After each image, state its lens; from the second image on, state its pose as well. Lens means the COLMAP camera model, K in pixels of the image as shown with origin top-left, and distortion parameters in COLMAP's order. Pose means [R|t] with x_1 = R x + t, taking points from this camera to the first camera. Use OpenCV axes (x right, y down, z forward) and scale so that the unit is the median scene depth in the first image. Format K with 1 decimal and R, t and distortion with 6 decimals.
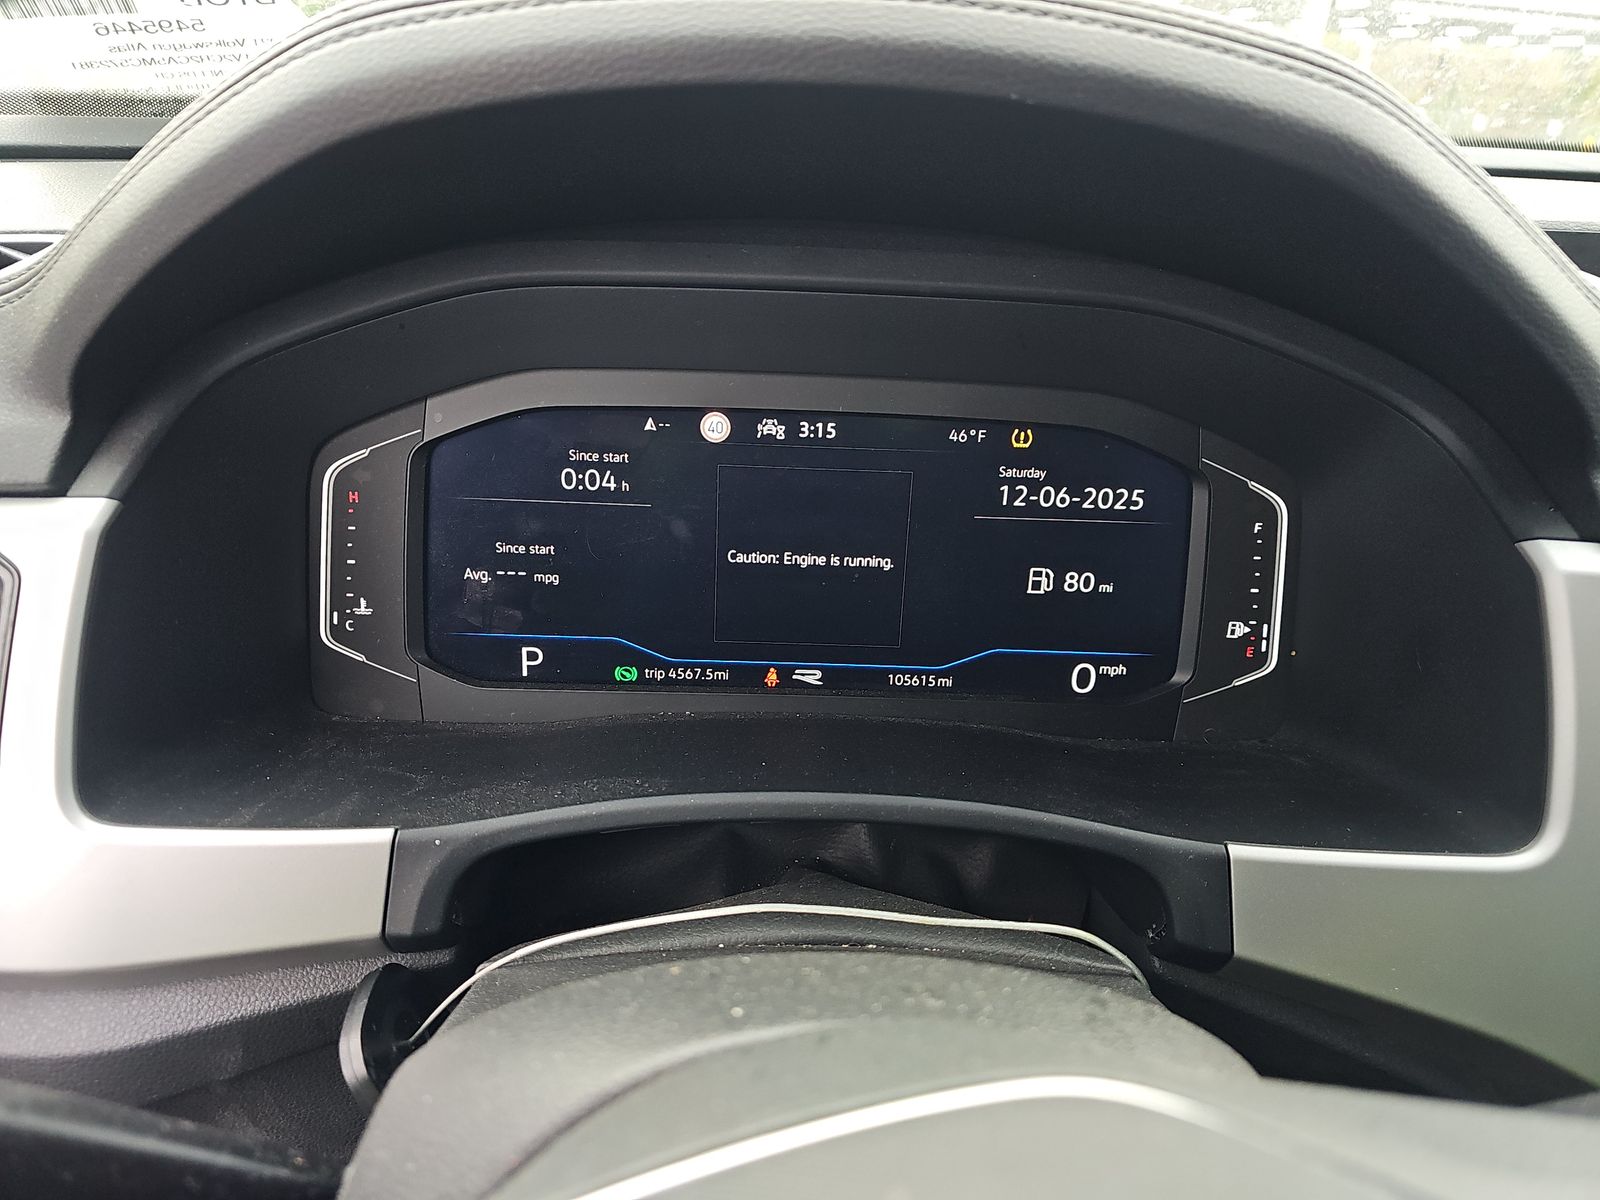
lens RADIAL K [[1055.5, 0, 821.8], [0, 1055.5, 624.8], [0, 0, 1]] dist [0.006090, -0.001438]
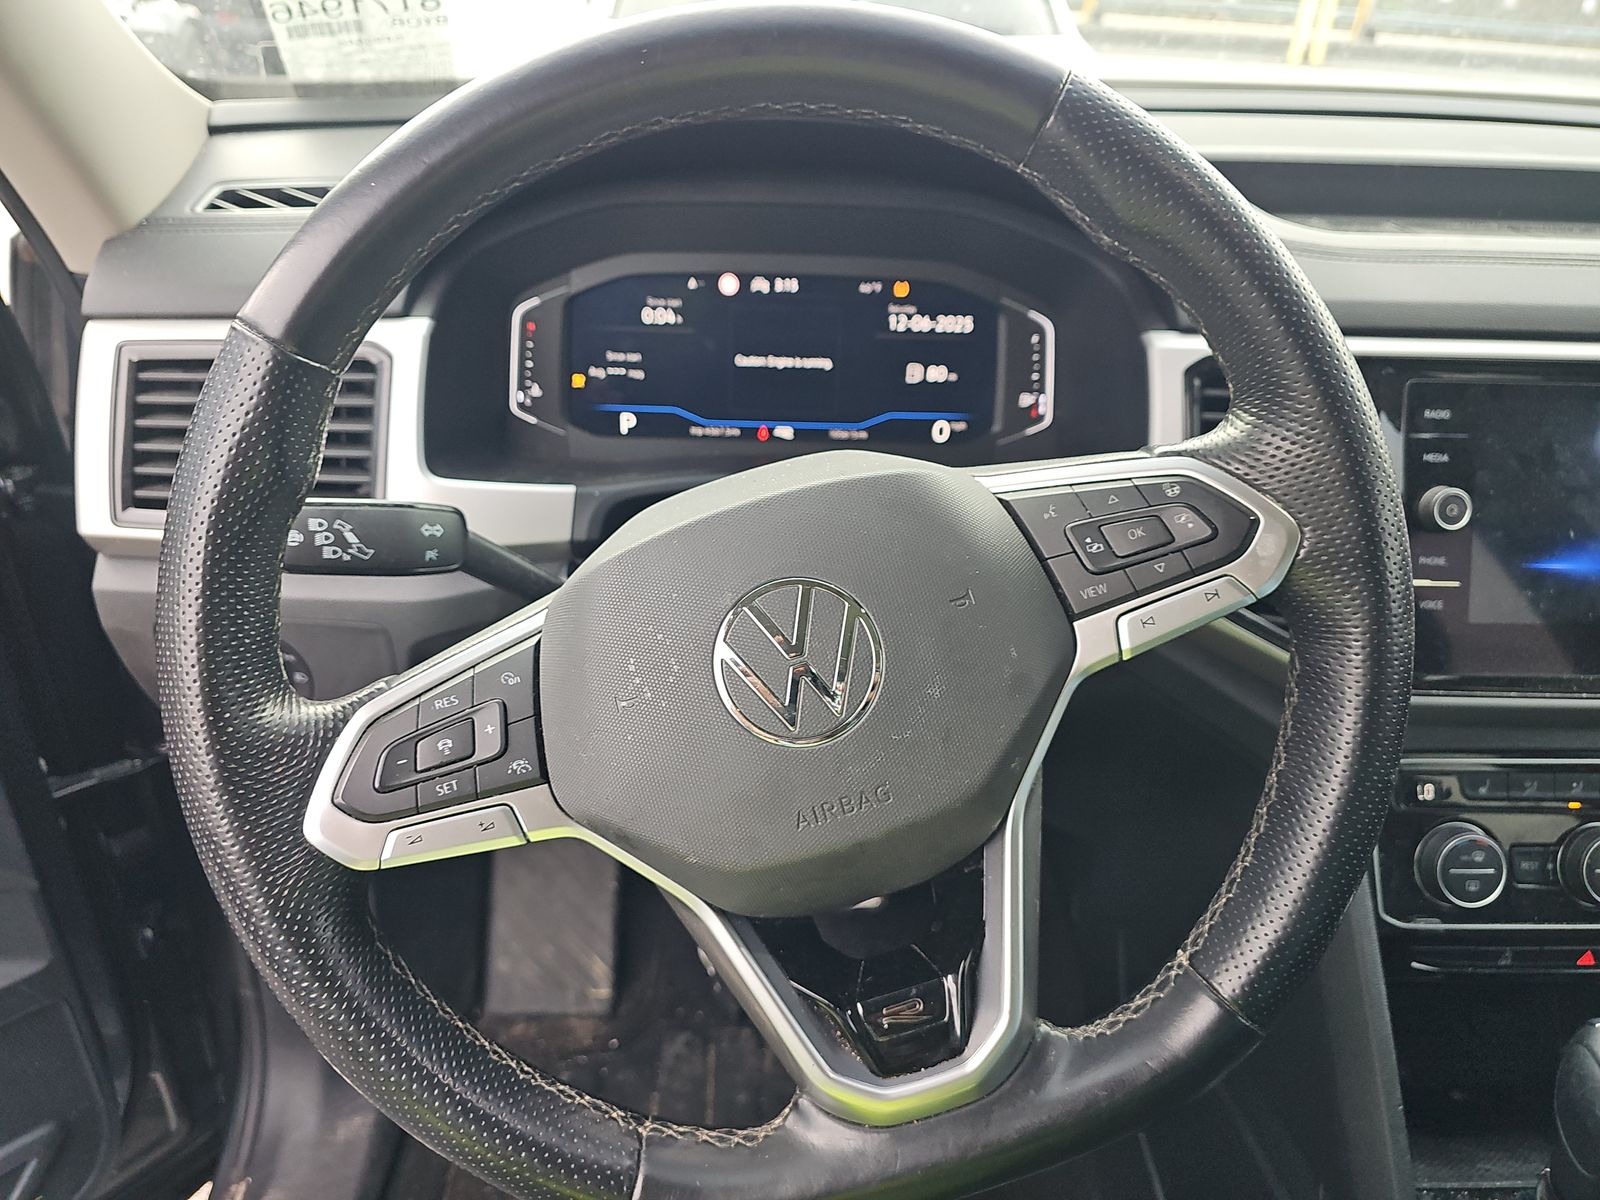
lens RADIAL K [[1075.0, 0, 804.8], [0, 1075.0, 644.9], [0, 0, 1]] dist [0.043049, -0.060107]
pose [[0.999761, -0.009894, -0.019498, 0.056598], [0.011663, 0.995618, 0.092782, 0.247811], [0.018495, -0.092987, 0.995496, -0.860525]]
